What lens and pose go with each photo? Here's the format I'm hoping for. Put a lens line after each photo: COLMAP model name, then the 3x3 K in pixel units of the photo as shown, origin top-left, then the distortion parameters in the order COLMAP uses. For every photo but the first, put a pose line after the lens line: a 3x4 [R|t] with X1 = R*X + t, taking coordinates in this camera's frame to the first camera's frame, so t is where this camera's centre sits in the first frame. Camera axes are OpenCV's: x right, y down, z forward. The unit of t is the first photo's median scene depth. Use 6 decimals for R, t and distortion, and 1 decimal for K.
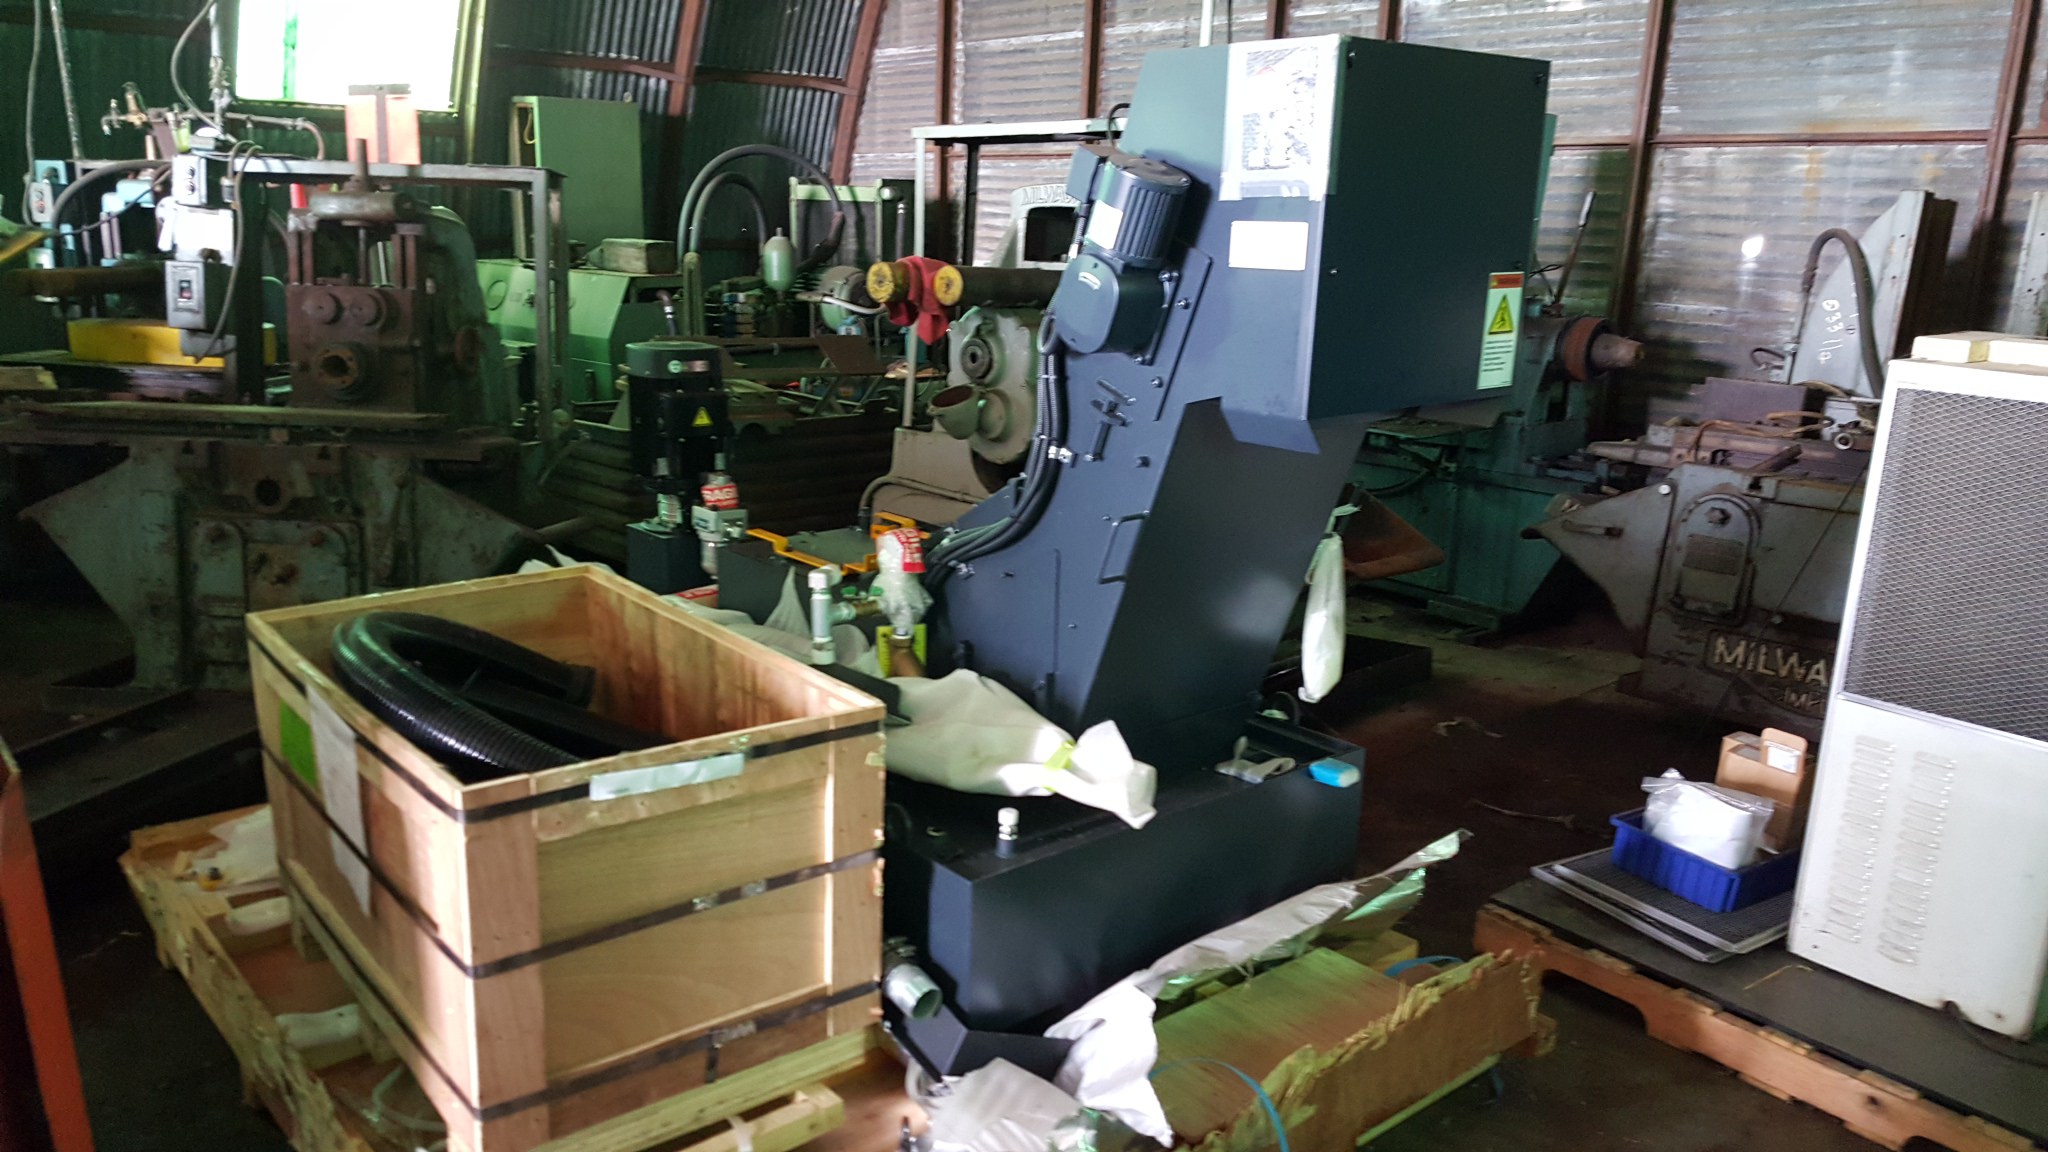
lens RADIAL K [[1569.4, 0, 908.2], [0, 1569.4, 572.1], [0, 0, 1]] dist [0.109313, -0.175001]
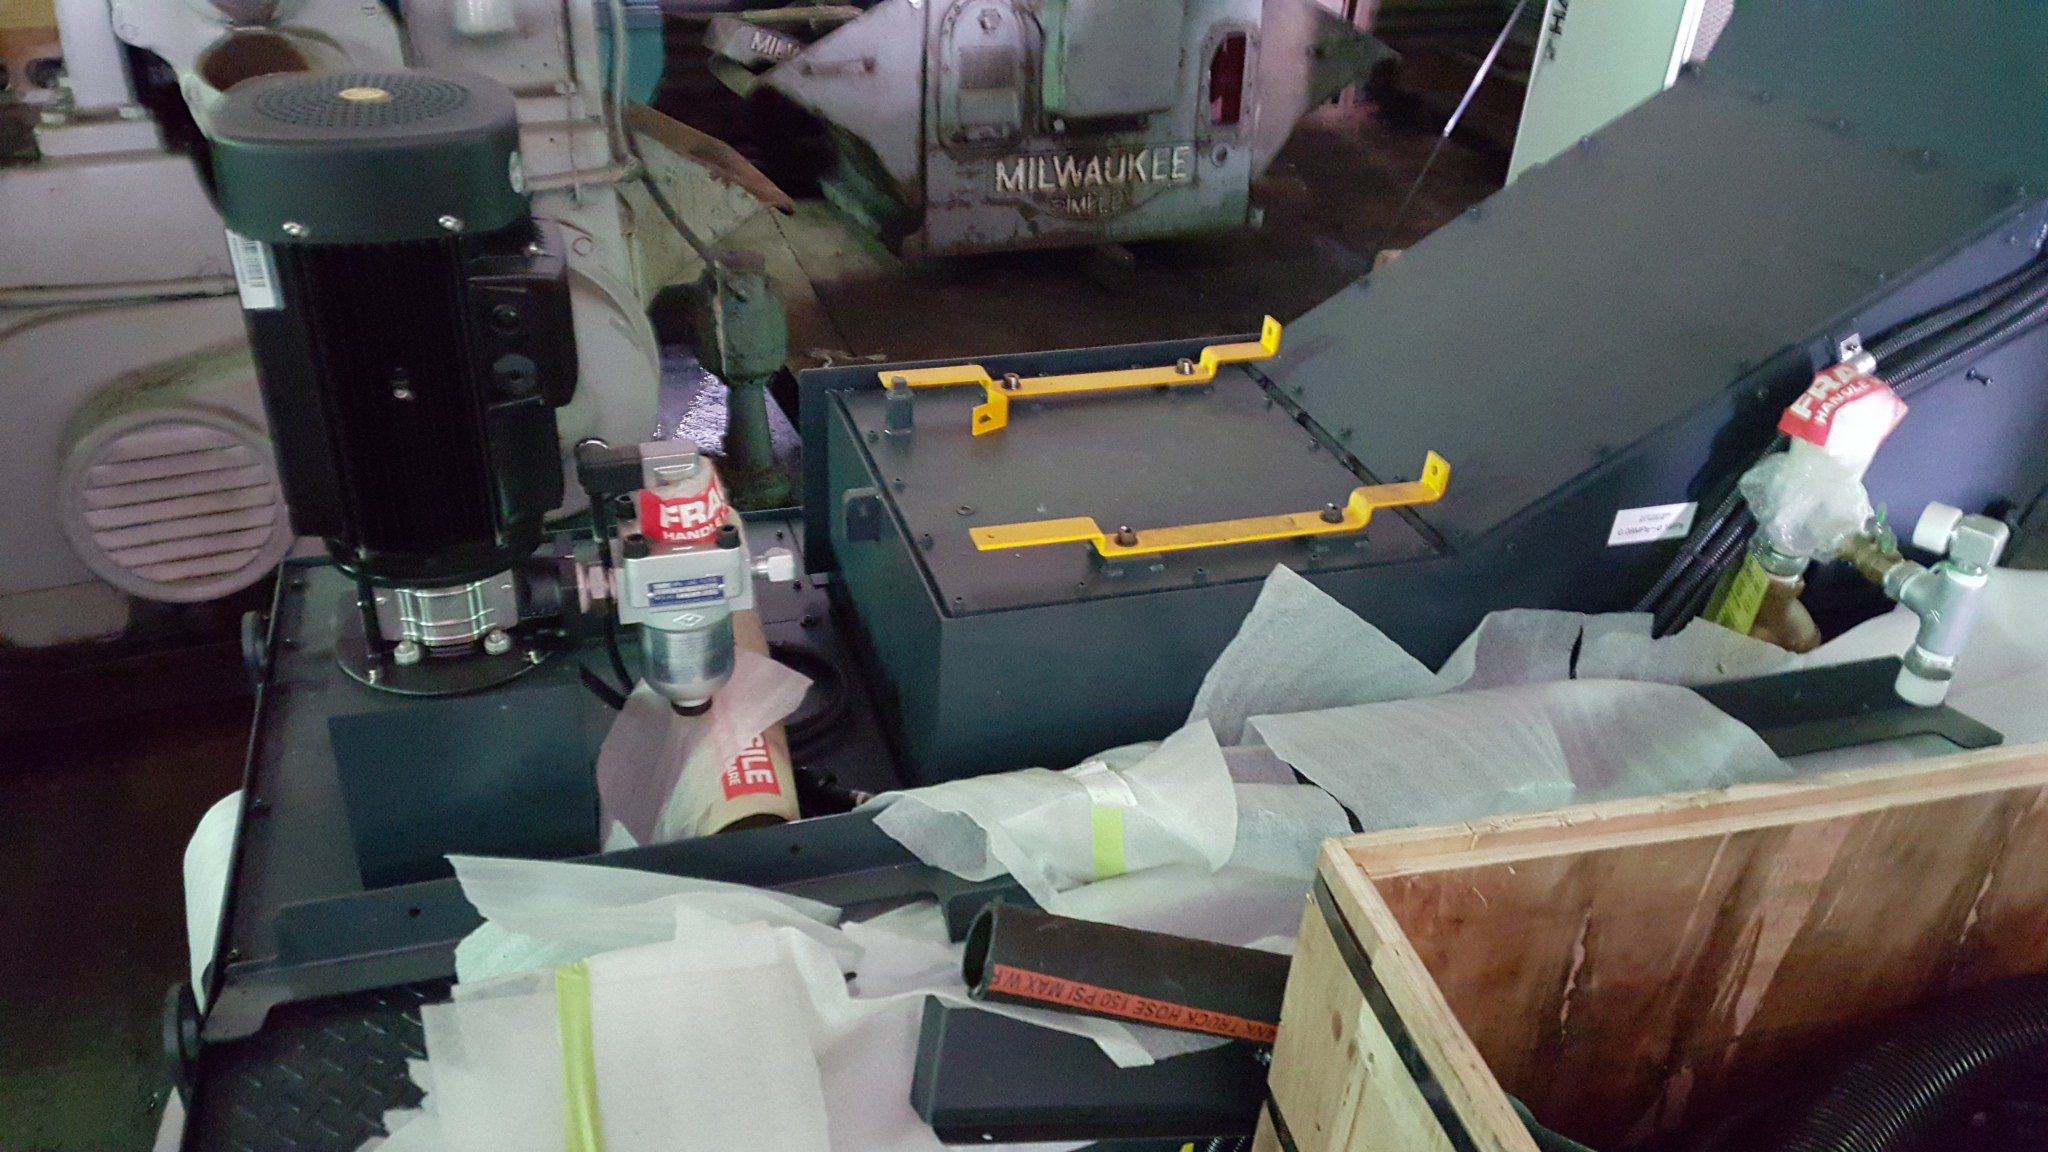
lens RADIAL K [[1571.9, 0, 972.9], [0, 1571.9, 595.6], [0, 0, 1]] dist [0.119388, -0.197022]
pose [[0.356736, -0.483541, 0.799329, -0.286341], [0.184316, 0.875237, 0.447201, -0.129539], [-0.915842, -0.012204, 0.401353, 0.578686]]
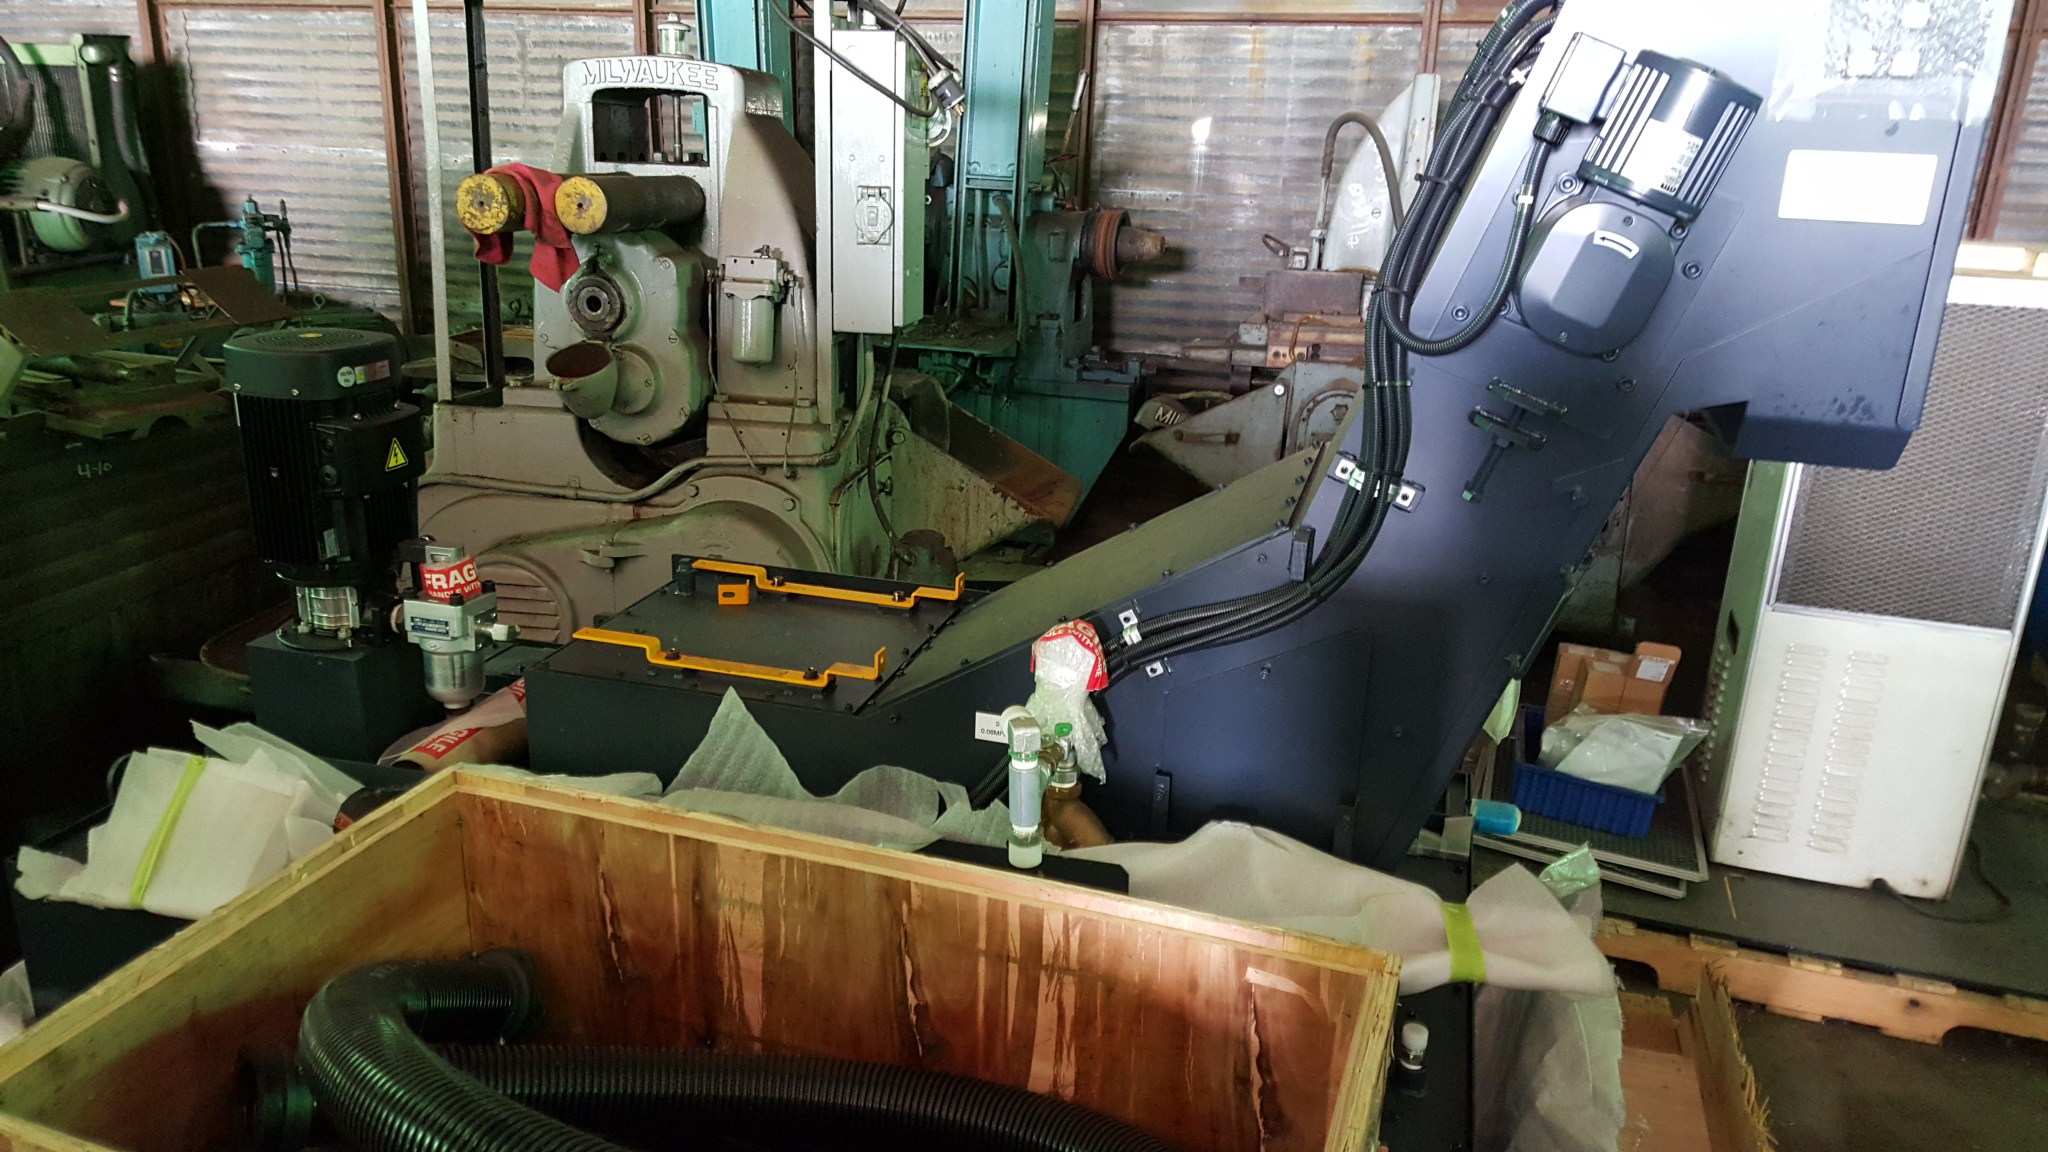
lens RADIAL K [[1571.9, 0, 972.9], [0, 1571.9, 595.6], [0, 0, 1]] dist [0.119388, -0.197022]
pose [[0.817846, -0.175757, 0.547940, -0.214334], [0.123009, 0.983601, 0.131899, -0.071493], [-0.562136, -0.040471, 0.826054, 0.267176]]
